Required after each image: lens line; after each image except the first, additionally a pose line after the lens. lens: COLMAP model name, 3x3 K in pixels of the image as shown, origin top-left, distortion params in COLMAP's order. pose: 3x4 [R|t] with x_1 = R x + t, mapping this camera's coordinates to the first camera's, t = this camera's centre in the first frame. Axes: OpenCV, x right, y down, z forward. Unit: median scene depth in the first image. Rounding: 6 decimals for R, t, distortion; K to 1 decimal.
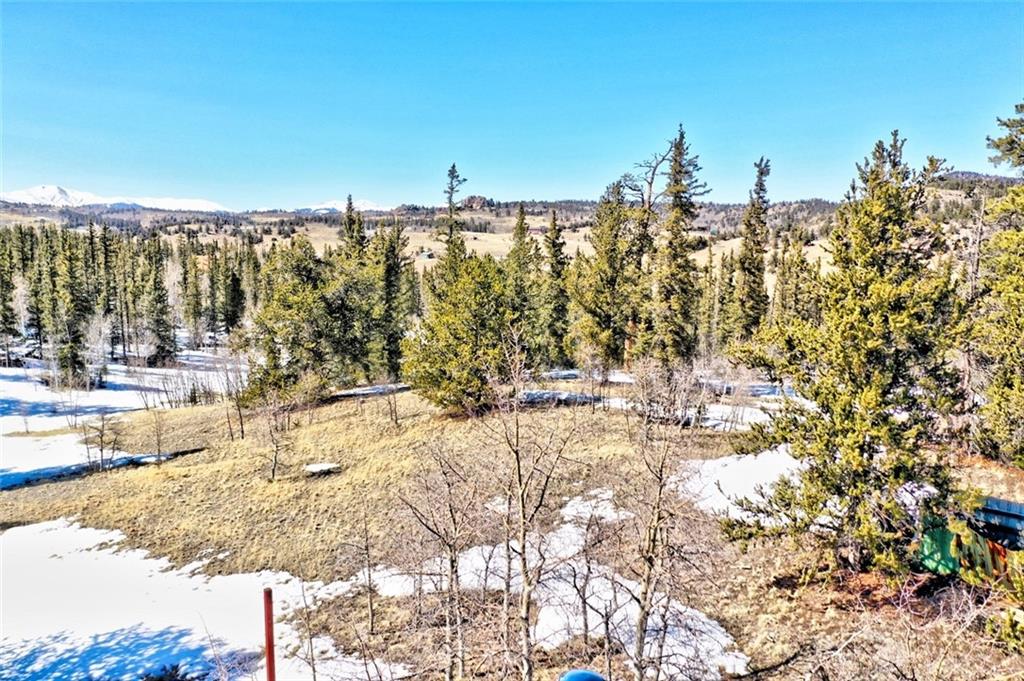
lens RADIAL K [[799.5, 0, 514.5], [0, 799.5, 336.0], [0, 0, 1]] dist [-0.015551, -0.001297]
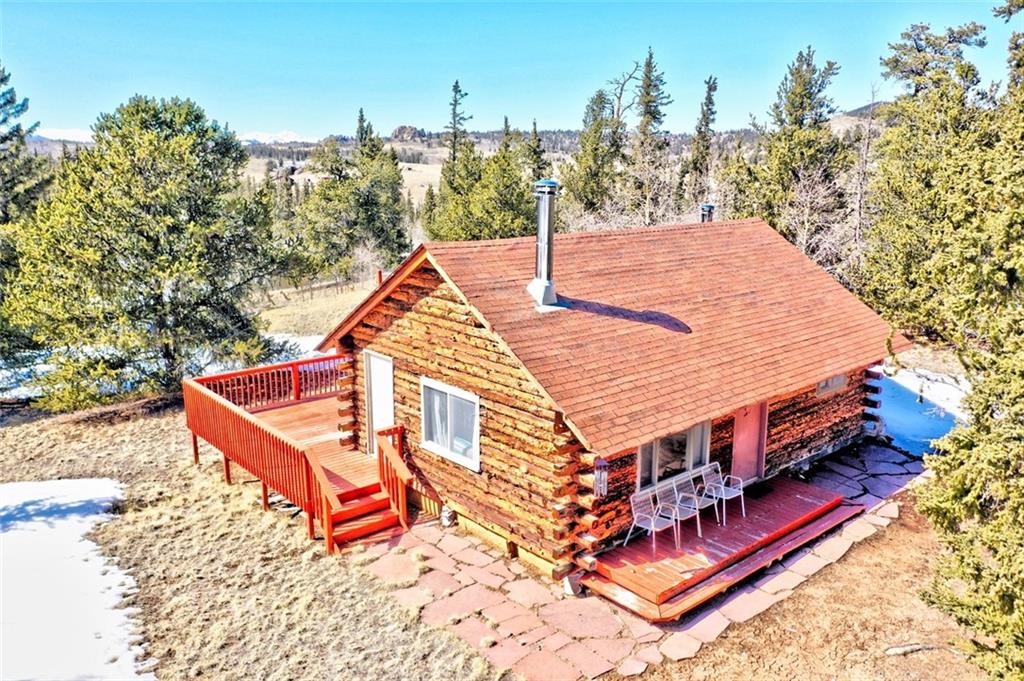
lens RADIAL K [[799.5, 0, 516.4], [0, 799.5, 343.9], [0, 0, 1]] dist [-0.015551, -0.001297]
pose [[0.996249, -0.022581, 0.083536, -0.095234], [0.014771, 0.995561, 0.092950, 0.065278], [-0.085264, -0.091367, 0.992160, -0.217669]]
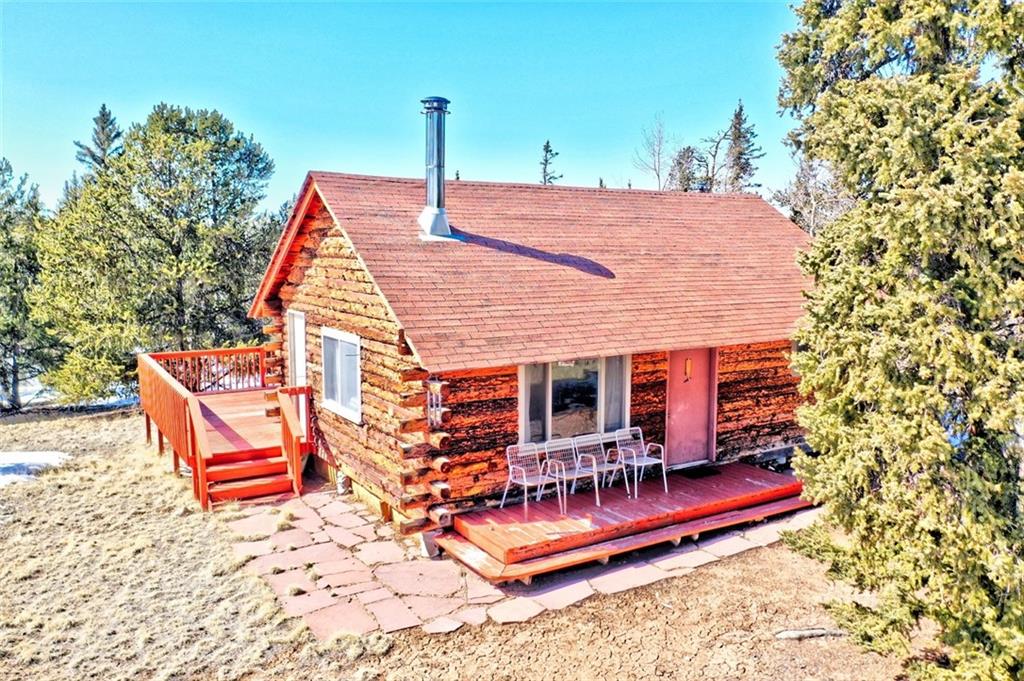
lens RADIAL K [[799.5, 0, 516.1], [0, 799.5, 345.1], [0, 0, 1]] dist [-0.015551, -0.001297]
pose [[0.997505, 0.006623, -0.070282, -0.037295], [-0.007239, 0.999938, -0.008511, 0.101995], [0.070221, 0.008998, 0.997491, -0.194780]]
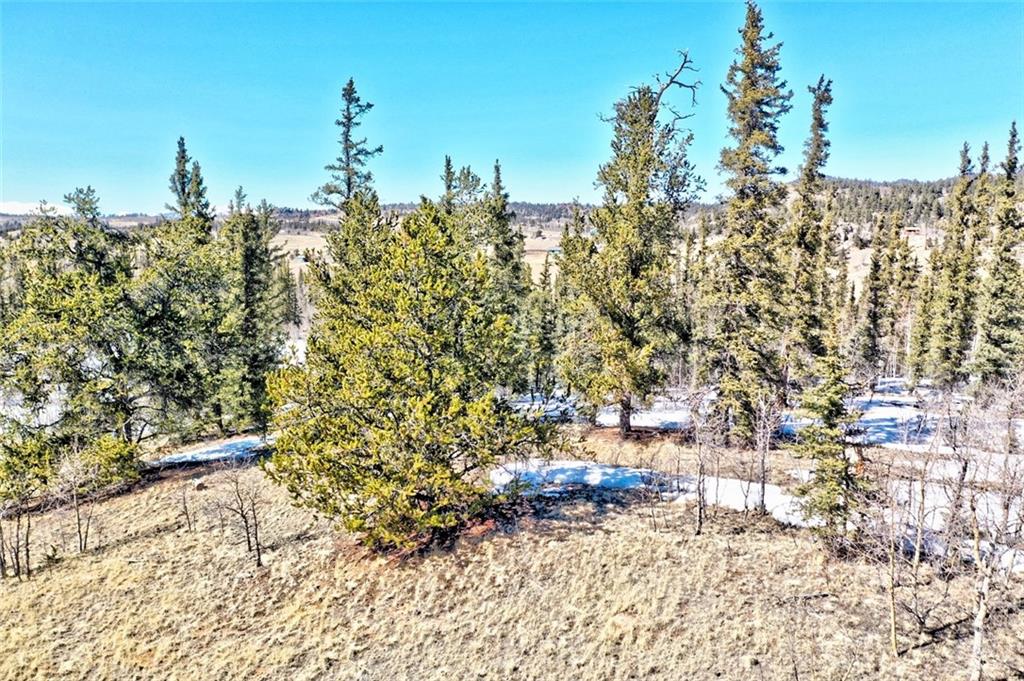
lens RADIAL K [[799.5, 0, 514.5], [0, 799.5, 339.7], [0, 0, 1]] dist [-0.015551, -0.001297]
pose [[0.988650, -0.027466, 0.147704, -0.047418], [0.027341, 0.999622, 0.002875, -0.012414], [-0.147727, 0.001196, 0.989027, 0.371019]]
